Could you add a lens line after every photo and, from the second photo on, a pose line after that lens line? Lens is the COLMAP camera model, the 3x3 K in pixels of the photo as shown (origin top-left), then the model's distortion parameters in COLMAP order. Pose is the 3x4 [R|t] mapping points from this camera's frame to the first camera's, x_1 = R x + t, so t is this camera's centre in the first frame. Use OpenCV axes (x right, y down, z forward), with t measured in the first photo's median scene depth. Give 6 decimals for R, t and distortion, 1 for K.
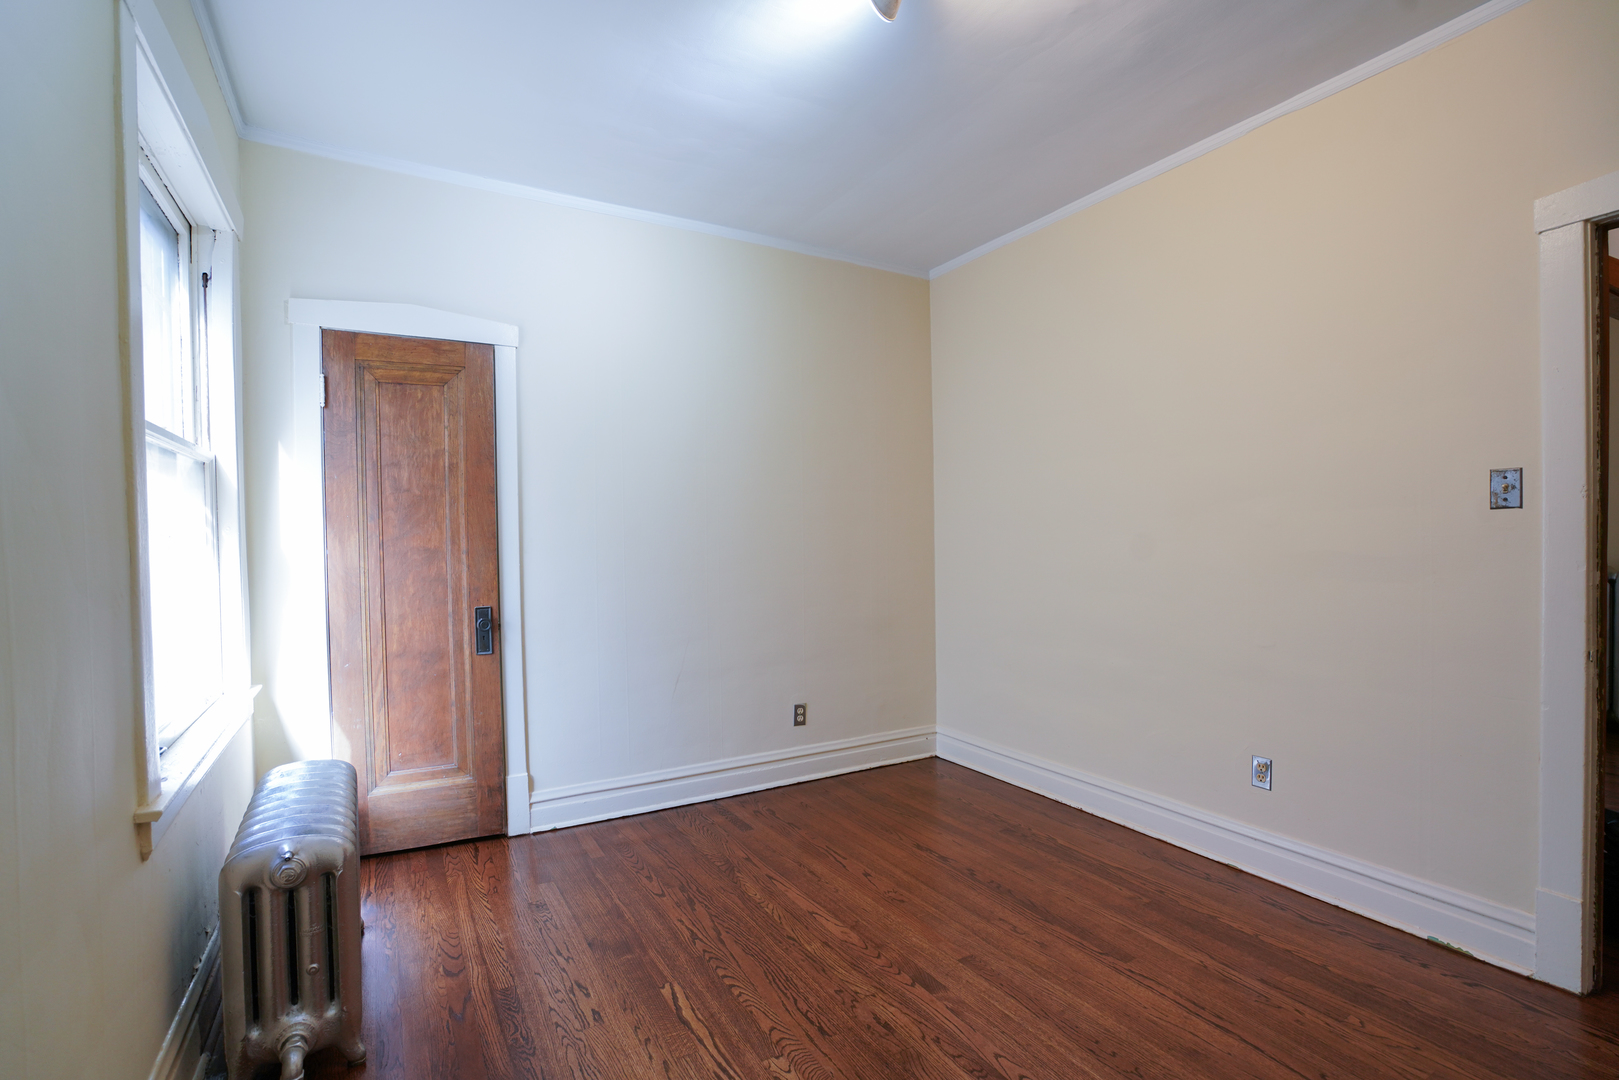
lens RADIAL K [[771.4, 0, 809.5], [0, 771.4, 540.0], [0, 0, 1]] dist [0.000391, 0.000433]
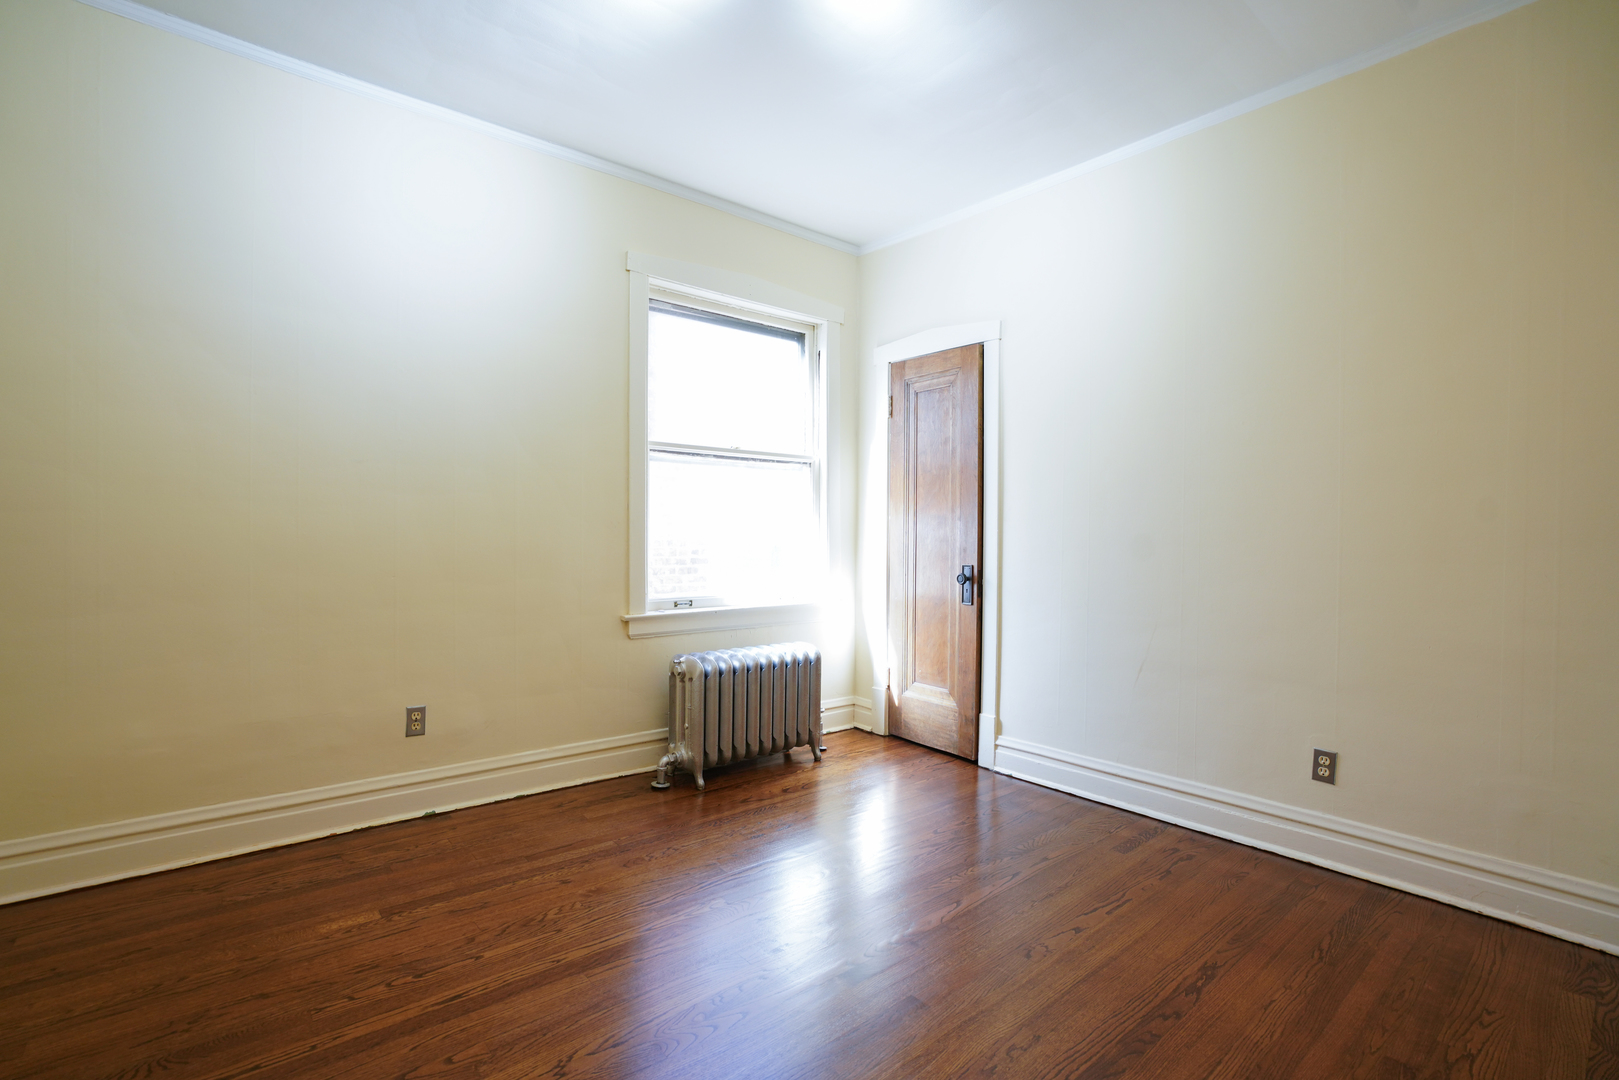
lens RADIAL K [[771.4, 0, 809.5], [0, 771.4, 540.0], [0, 0, 1]] dist [0.000391, 0.000433]
pose [[0.191865, 0.018505, -0.981247, 0.705399], [-0.022968, 0.999633, 0.014361, 0.036786], [0.981153, 0.019781, 0.192219, 0.534604]]
